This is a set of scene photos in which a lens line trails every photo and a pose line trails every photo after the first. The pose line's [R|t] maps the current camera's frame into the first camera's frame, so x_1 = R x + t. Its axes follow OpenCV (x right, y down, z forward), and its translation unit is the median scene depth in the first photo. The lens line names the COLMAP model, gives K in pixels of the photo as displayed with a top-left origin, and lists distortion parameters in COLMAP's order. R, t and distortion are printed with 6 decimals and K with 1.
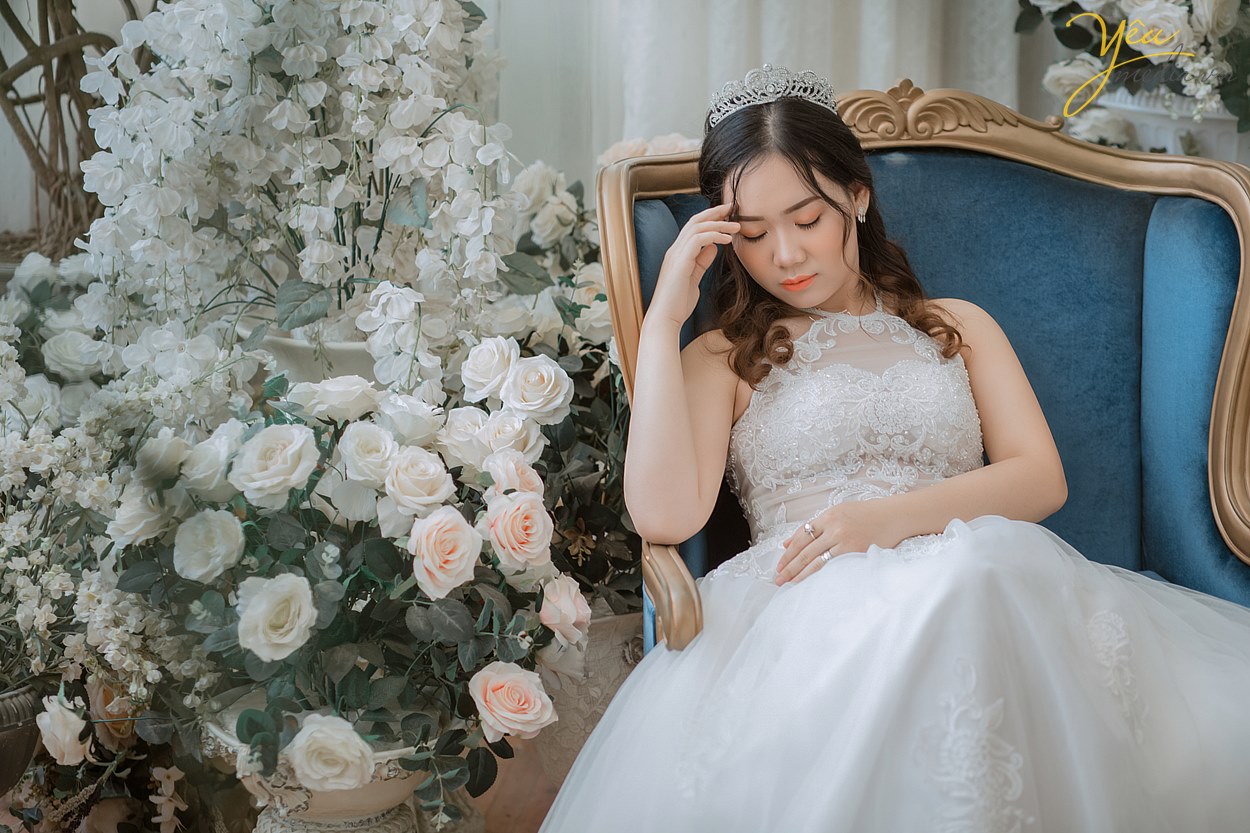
lens RADIAL K [[3087.4, 0, 625.0], [0, 3087.4, 416.5], [0, 0, 1]] dist [-0.043400, -0.174662]
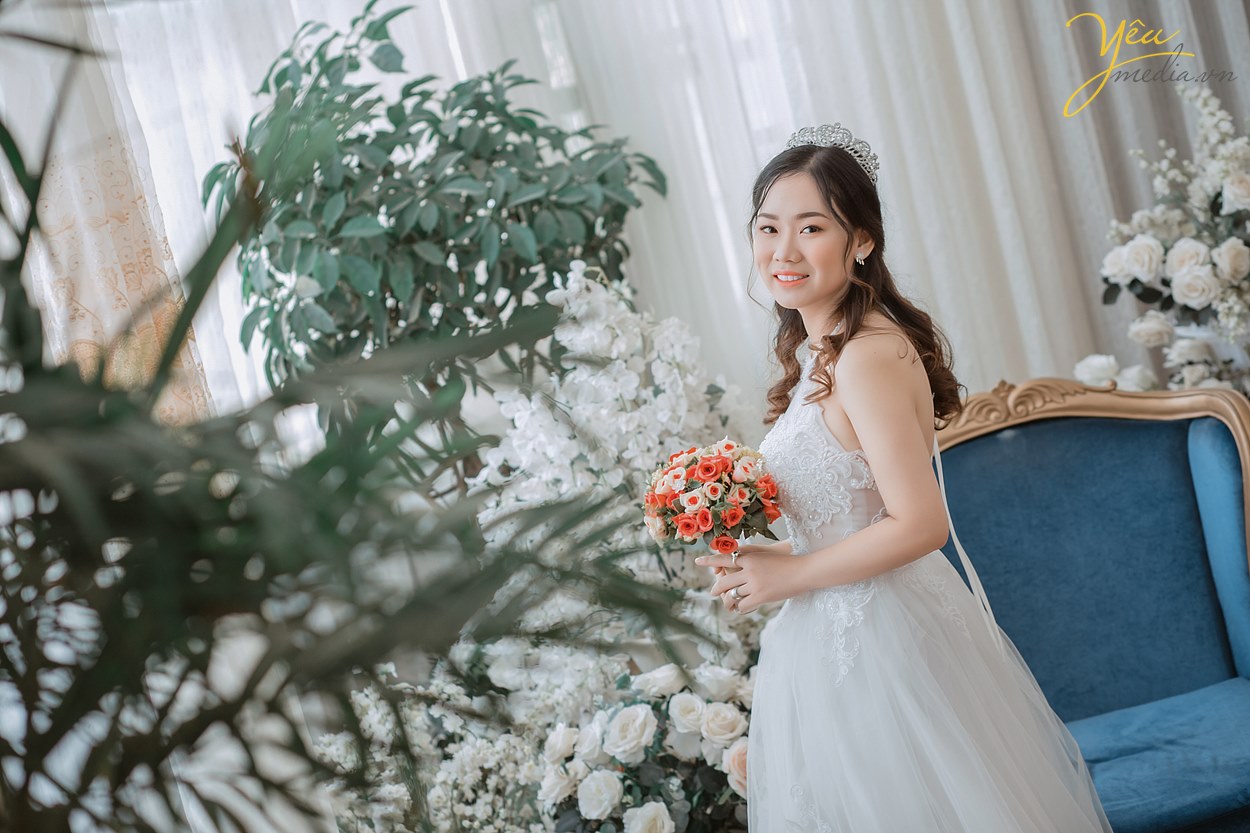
lens RADIAL K [[3236.2, 0, 625.0], [0, 3236.2, 416.5], [0, 0, 1]] dist [0.115249, -0.594621]
pose [[0.961234, -0.222956, -0.162232, 0.175315], [0.214642, 0.974371, -0.067313, -0.029364], [0.173081, 0.029882, 0.984454, -0.575623]]
